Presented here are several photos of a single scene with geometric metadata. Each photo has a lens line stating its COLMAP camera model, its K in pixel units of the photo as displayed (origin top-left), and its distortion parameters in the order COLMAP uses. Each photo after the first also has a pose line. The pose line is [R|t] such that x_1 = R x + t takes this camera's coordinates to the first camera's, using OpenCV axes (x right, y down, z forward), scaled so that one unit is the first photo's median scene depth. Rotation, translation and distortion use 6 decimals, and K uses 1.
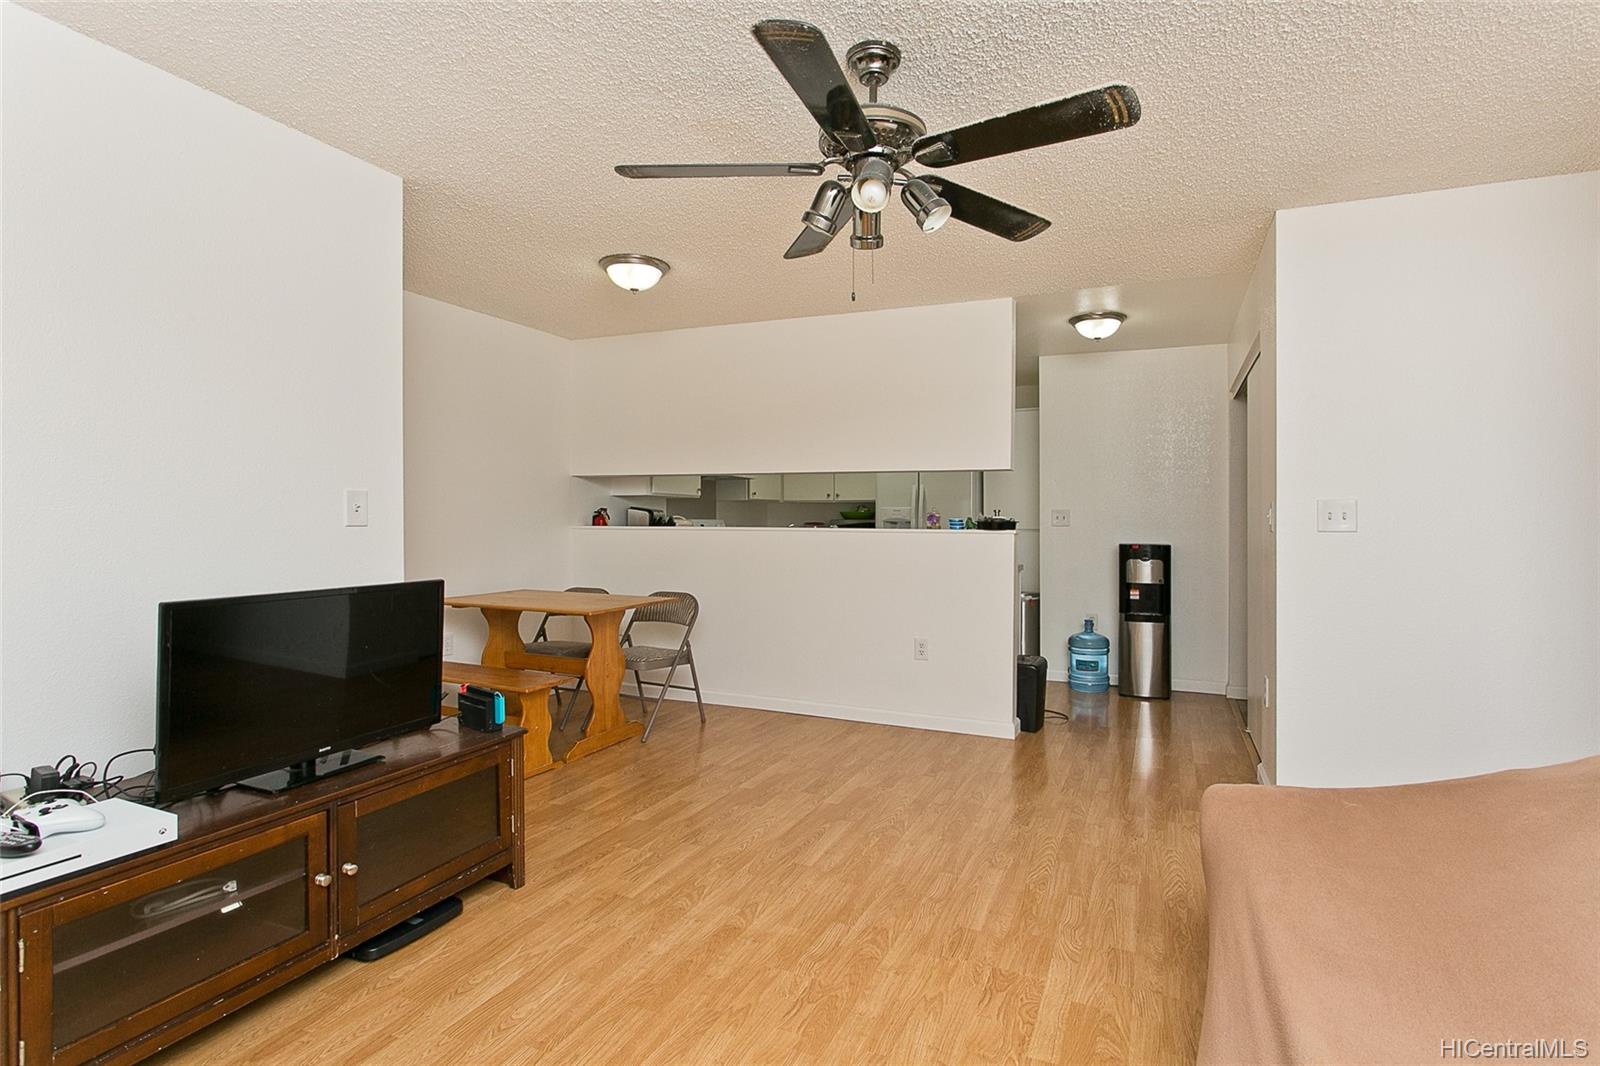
lens RADIAL K [[731.0, 0, 792.9], [0, 731.0, 524.9], [0, 0, 1]] dist [0.001240, 0.000136]
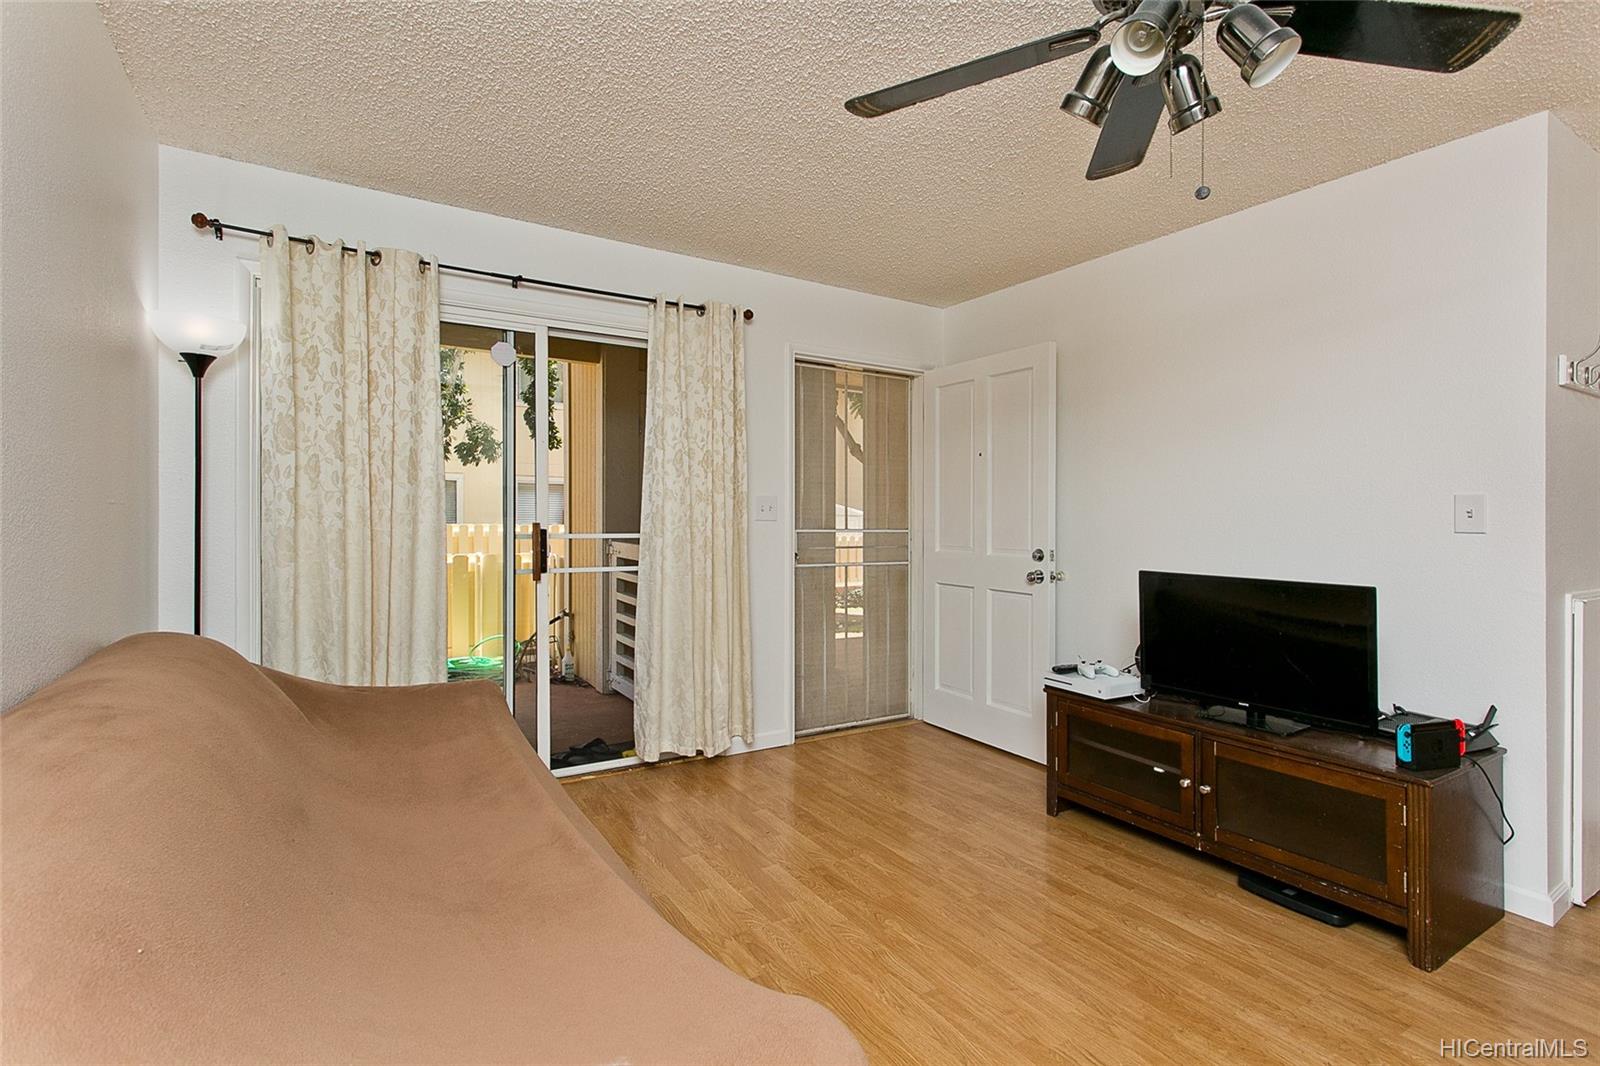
lens RADIAL K [[765.8, 0, 799.1], [0, 765.8, 523.4], [0, 0, 1]] dist [-0.000534, -0.000219]
pose [[-0.528824, 0.000504, -0.848732, 0.915256], [-0.007021, 0.999963, 0.004968, -0.005562], [0.848703, 0.008586, -0.528801, 1.078061]]
